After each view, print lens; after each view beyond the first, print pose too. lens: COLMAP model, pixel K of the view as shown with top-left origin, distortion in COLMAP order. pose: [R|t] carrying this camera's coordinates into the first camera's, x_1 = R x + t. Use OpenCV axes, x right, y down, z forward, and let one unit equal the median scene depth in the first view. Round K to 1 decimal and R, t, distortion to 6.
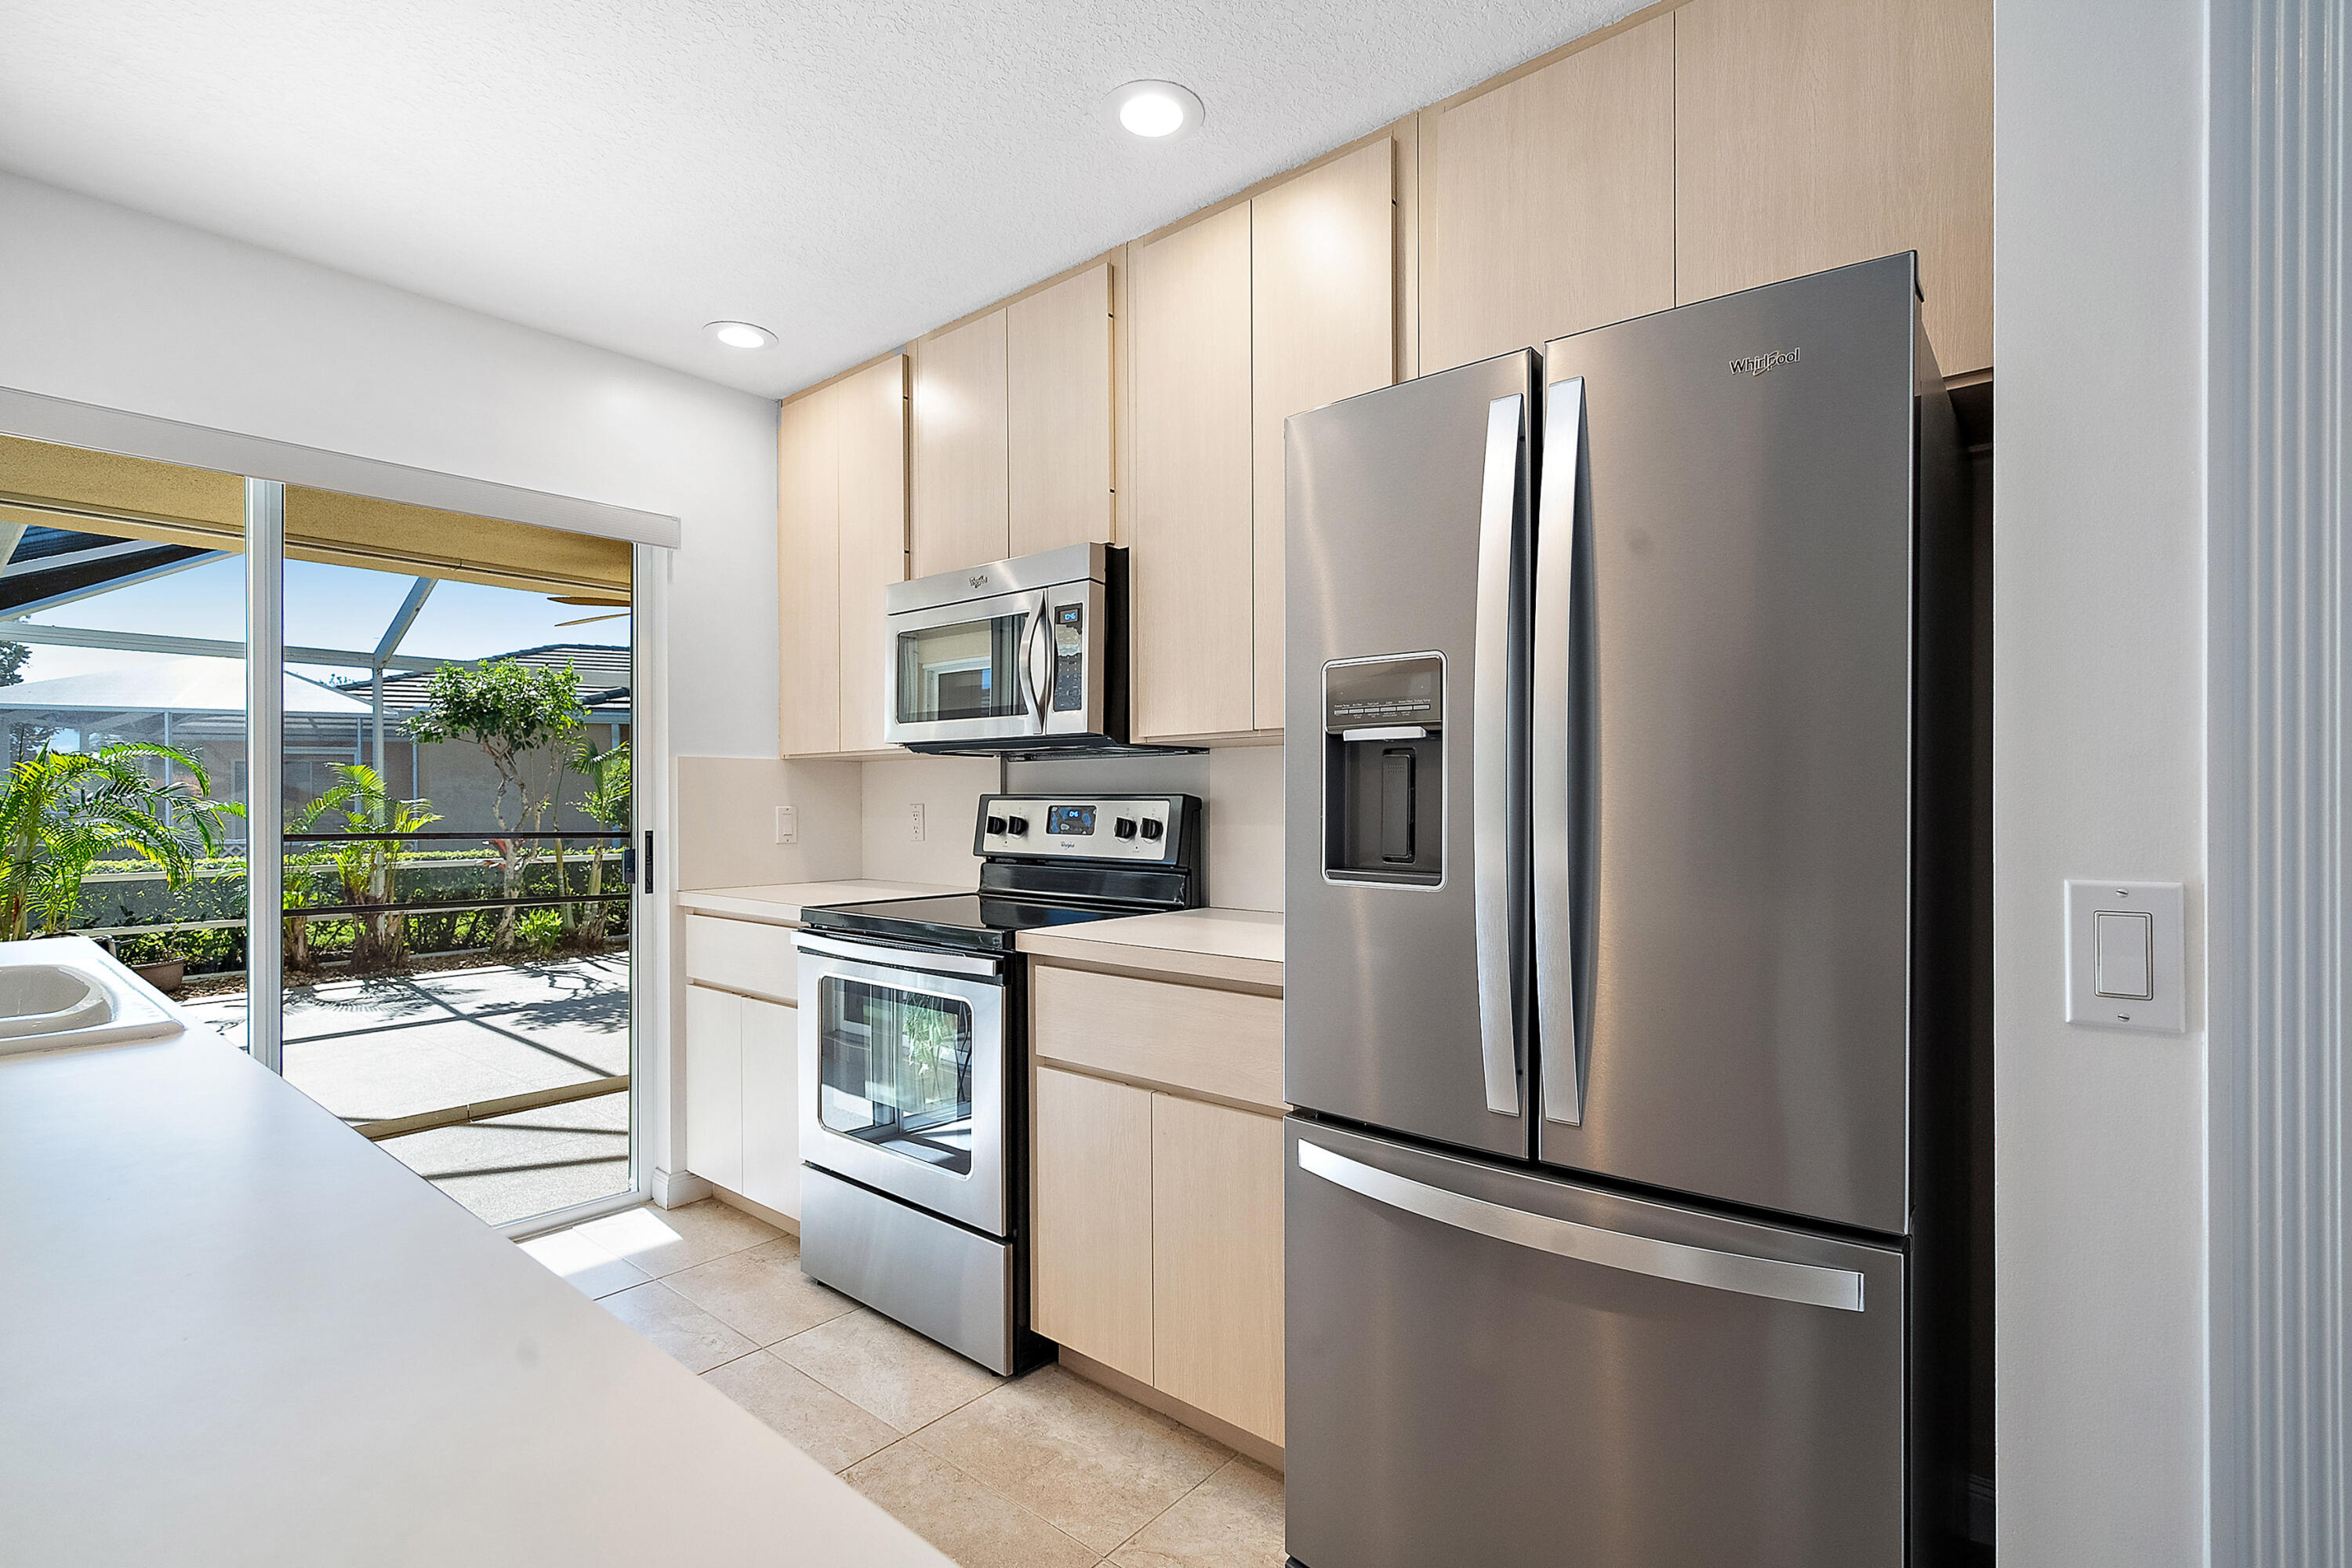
lens RADIAL K [[1078.1, 0, 1193.2], [0, 1078.1, 782.3], [0, 0, 1]] dist [0.004496, 0.000674]
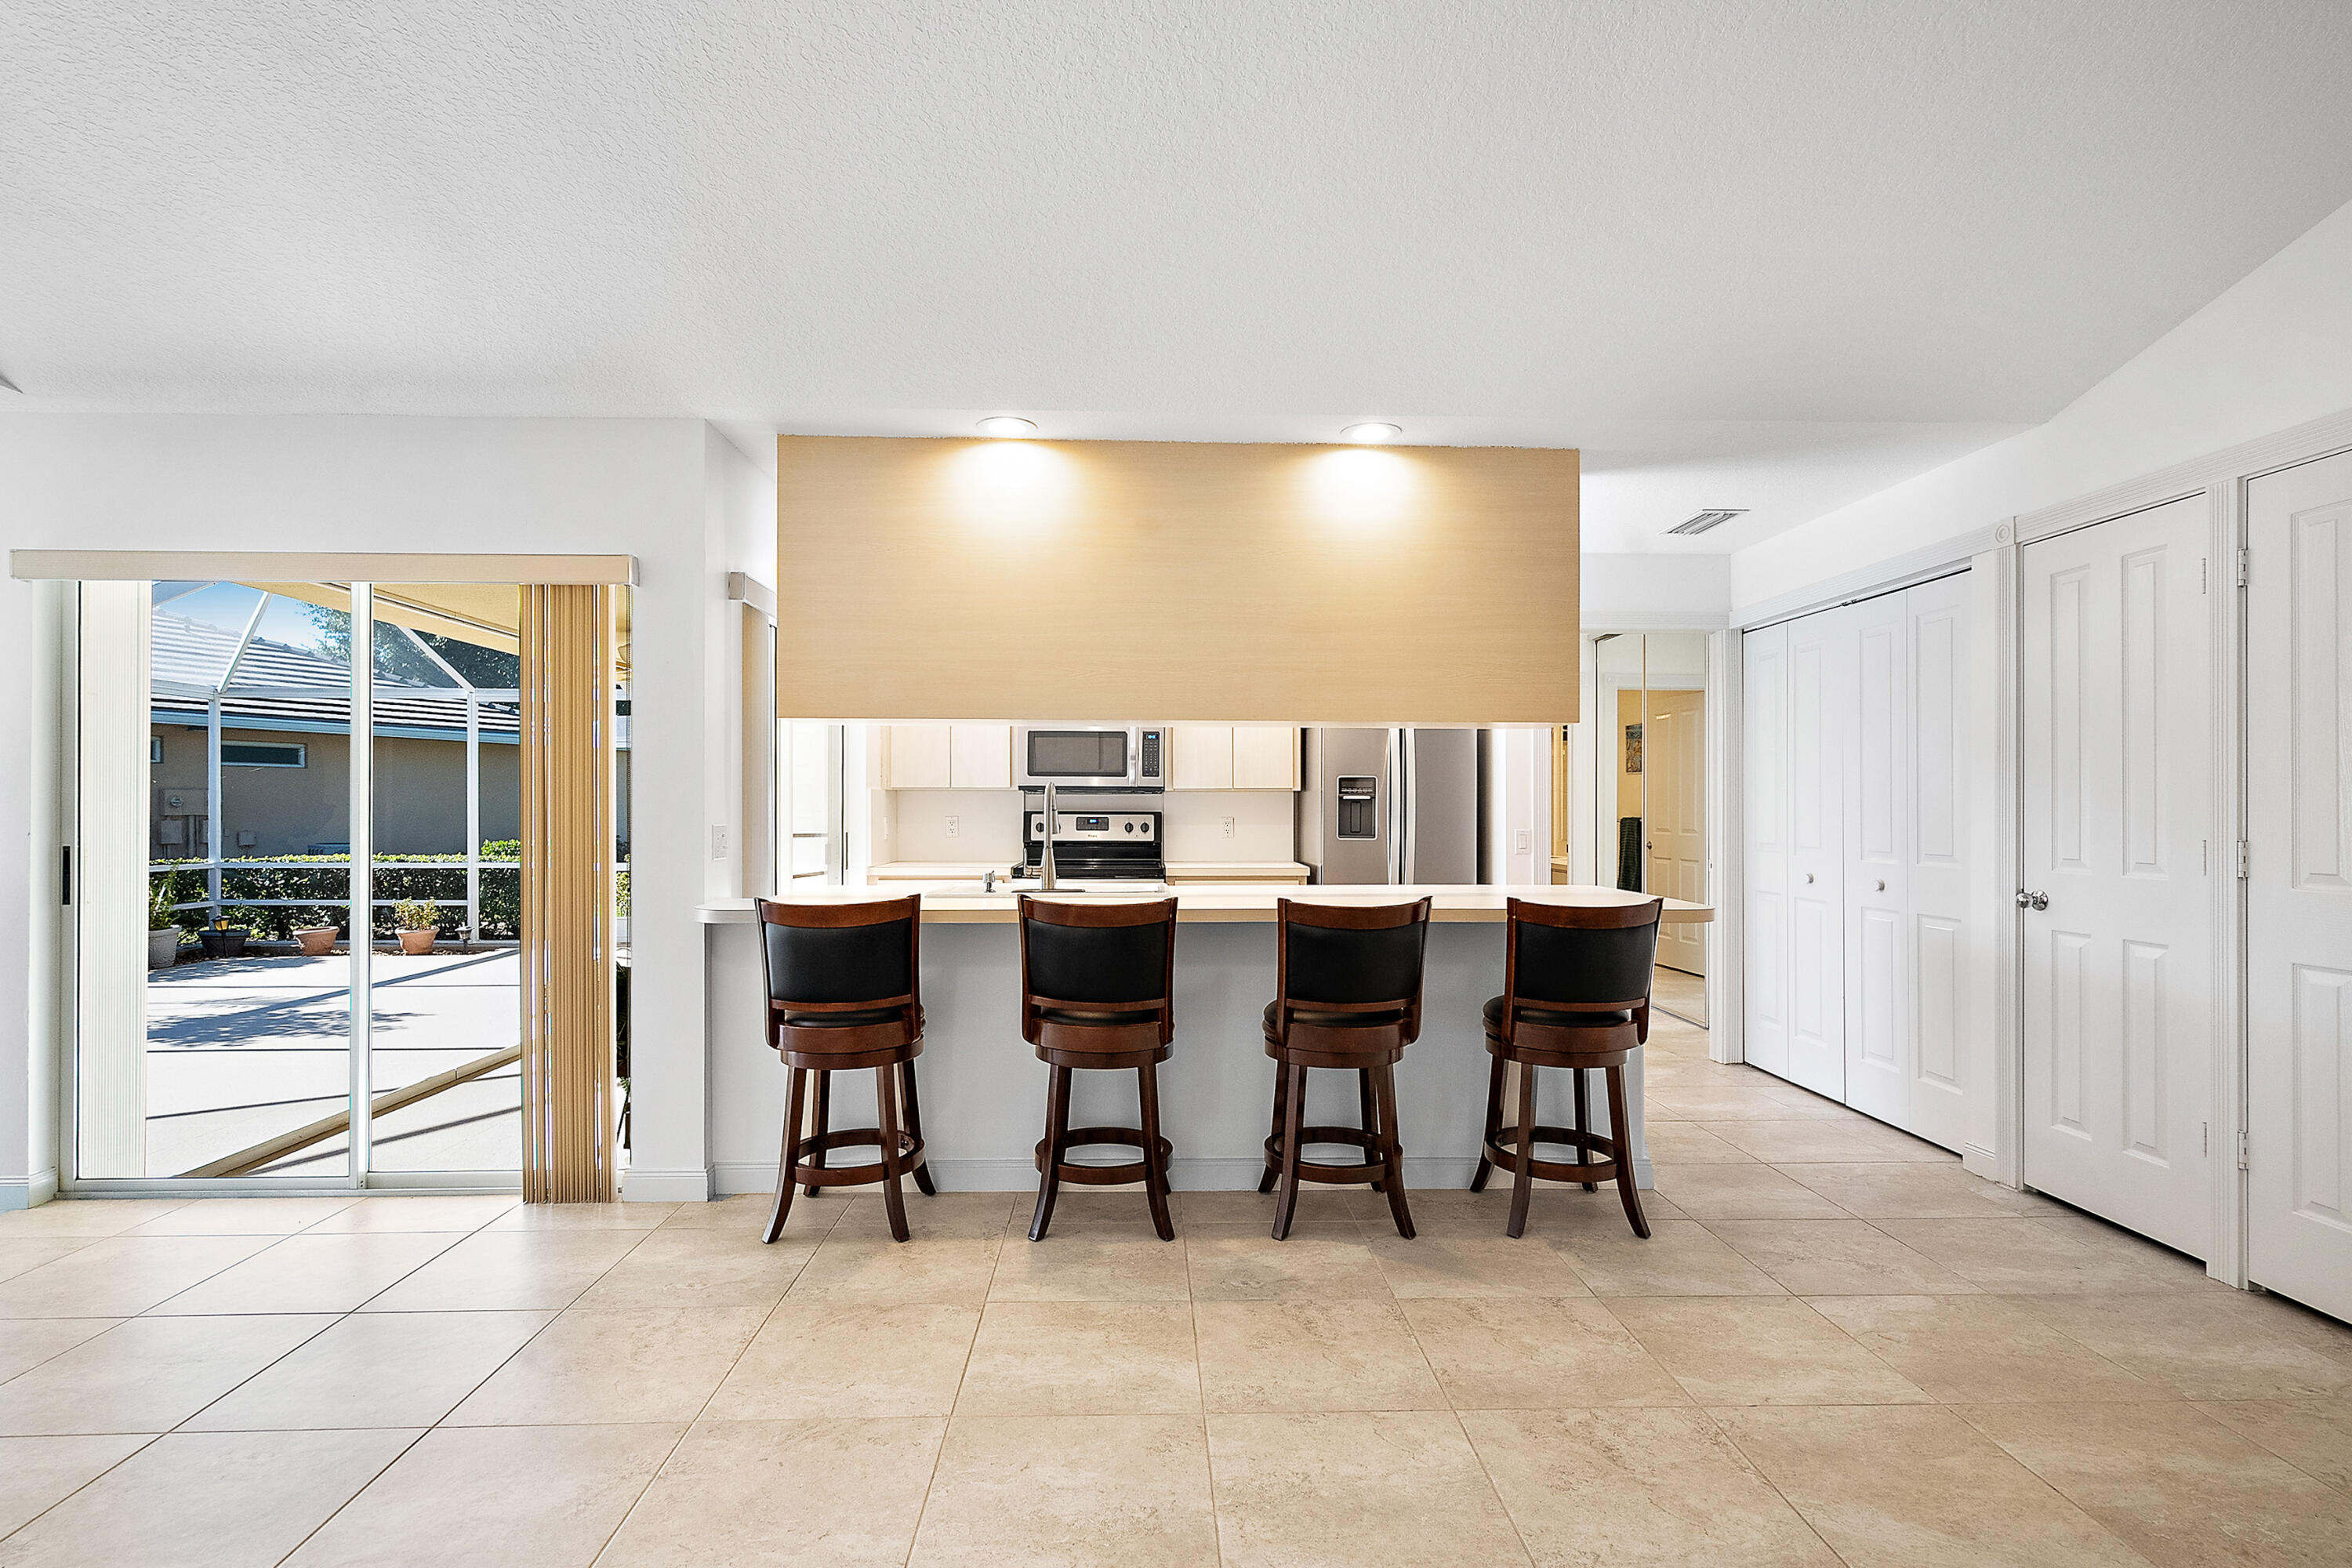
lens RADIAL K [[1078.1, 0, 1183.7], [0, 1078.1, 789.2], [0, 0, 1]] dist [0.004496, 0.000674]
pose [[0.744319, 0.014286, 0.667672, -1.602898], [-0.012686, 0.999893, -0.007252, -0.022829], [-0.667704, -0.003072, 0.744420, -0.791294]]
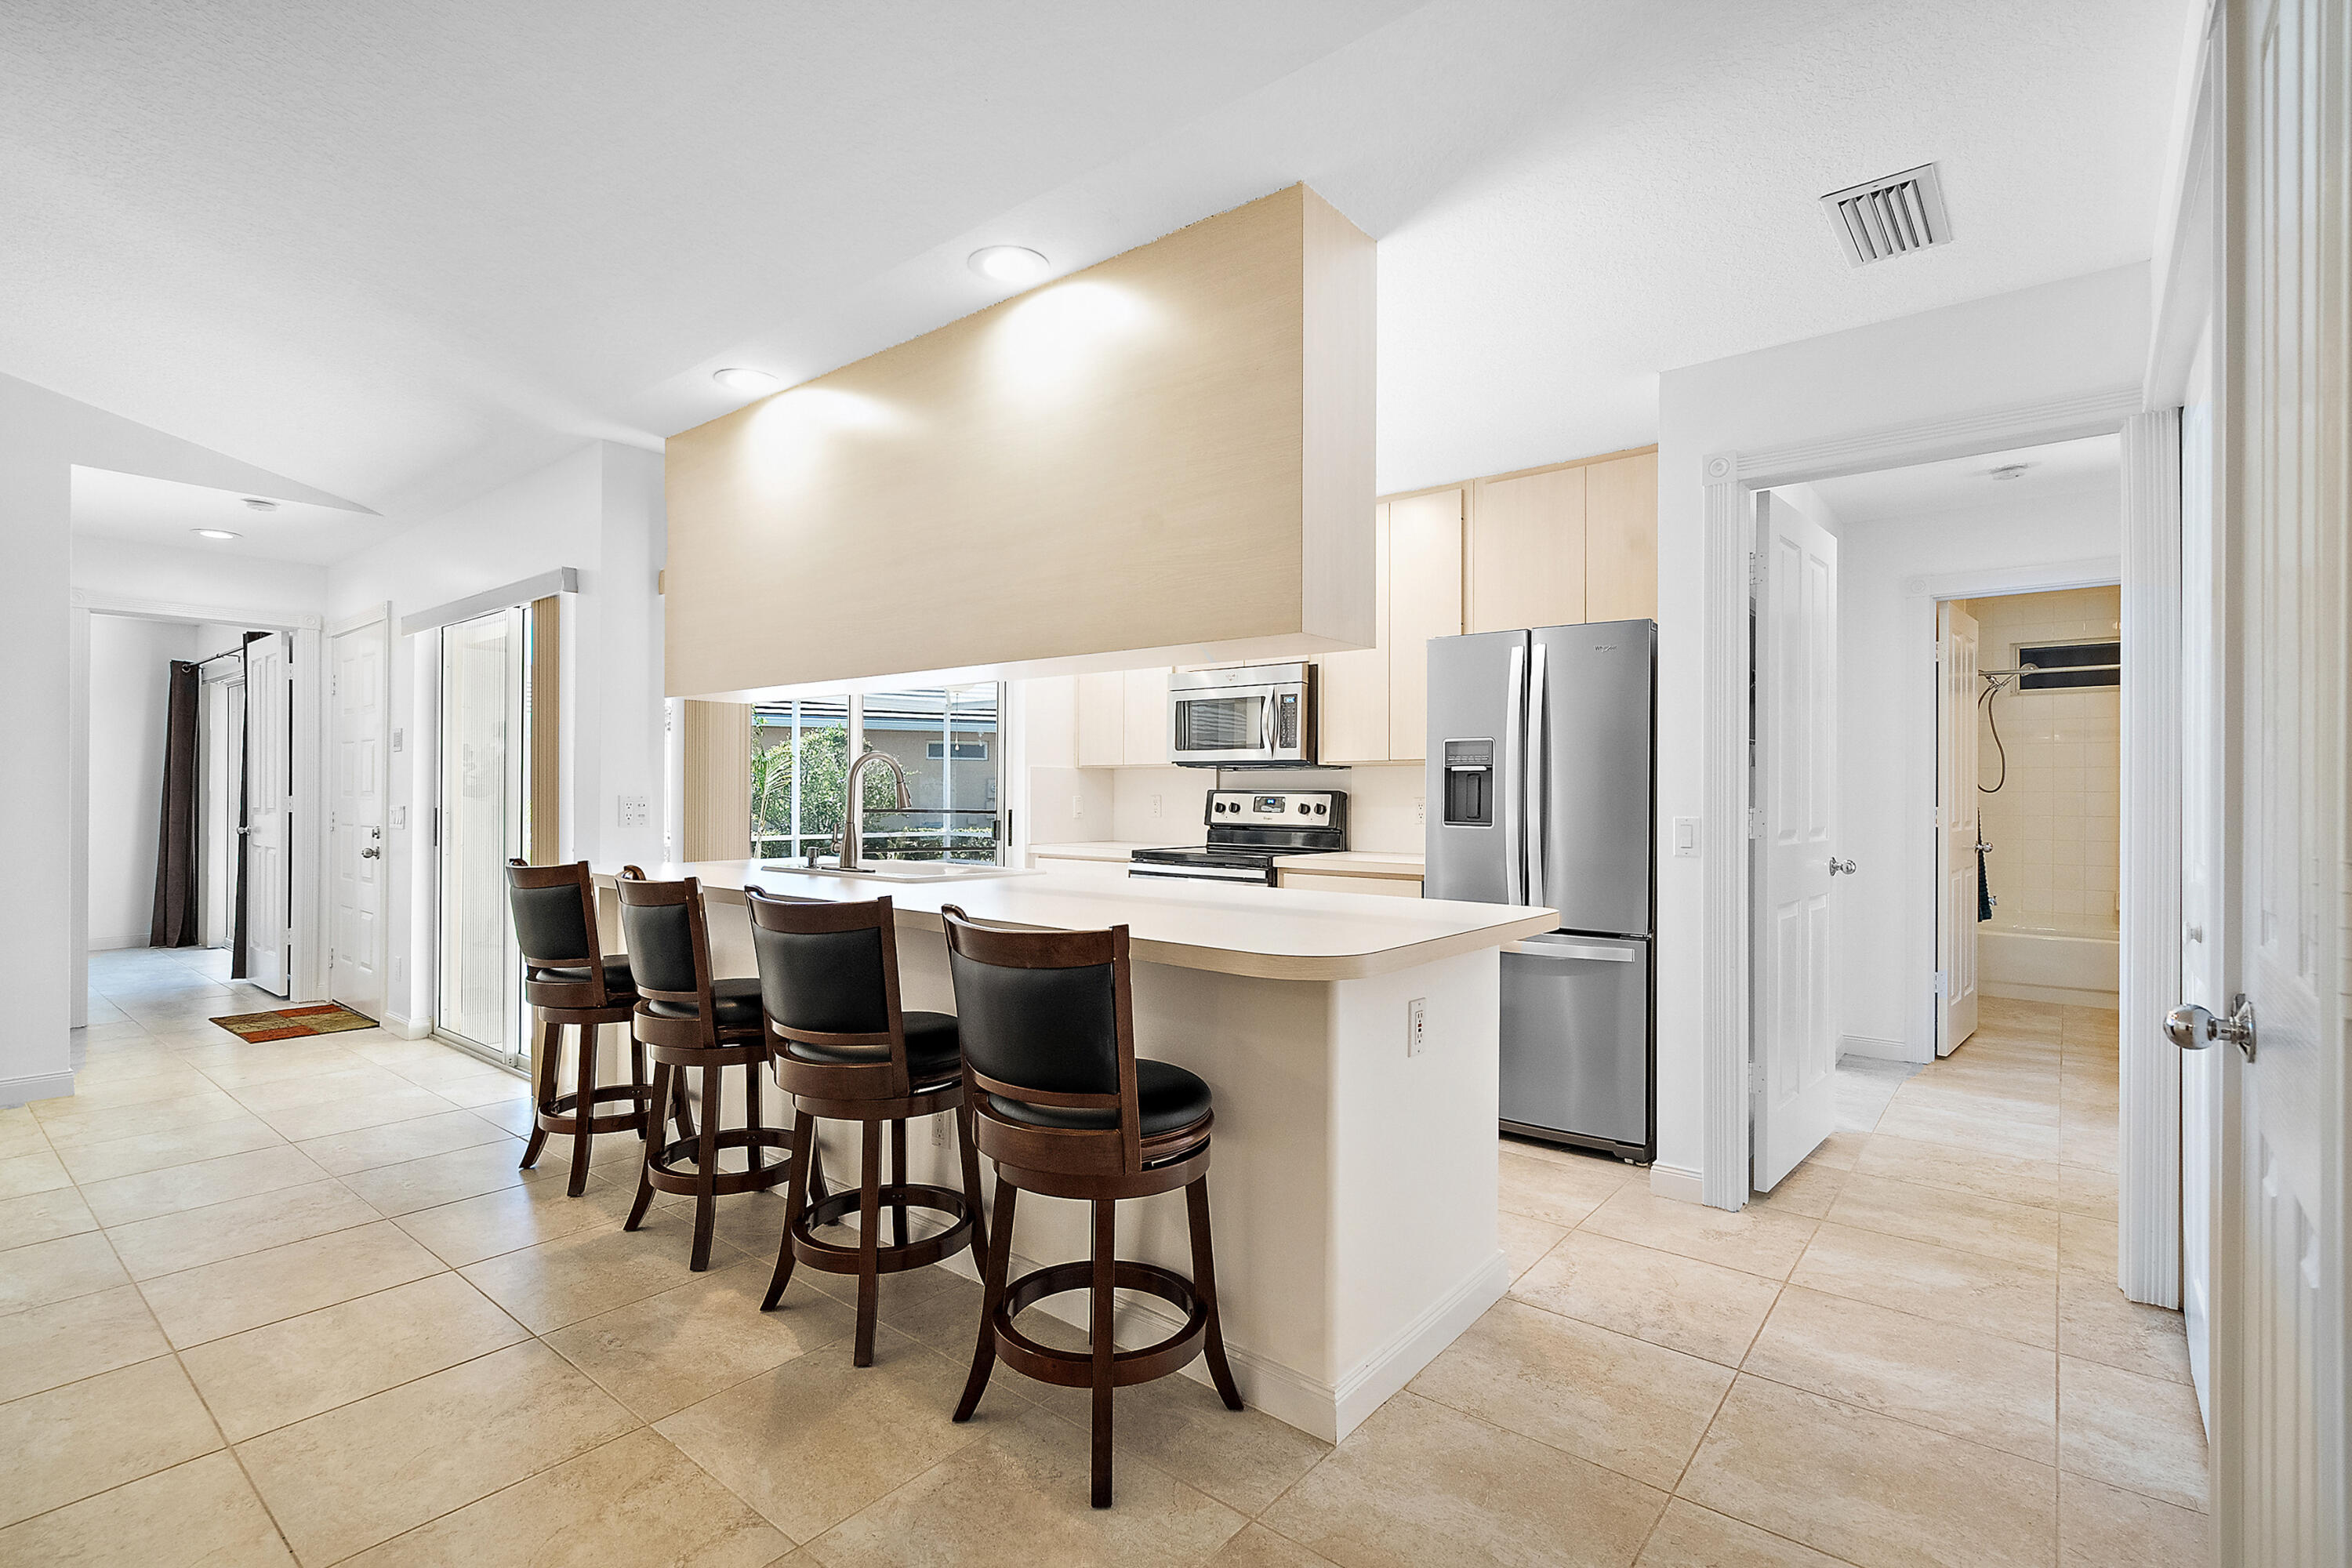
lens RADIAL K [[1078.1, 0, 1189.6], [0, 1078.1, 786.1], [0, 0, 1]] dist [0.004496, 0.000674]
pose [[0.999858, 0.004910, 0.016104, -0.321021], [-0.005054, 0.999948, 0.008907, -0.013181], [-0.016059, -0.008987, 0.999831, -0.946194]]
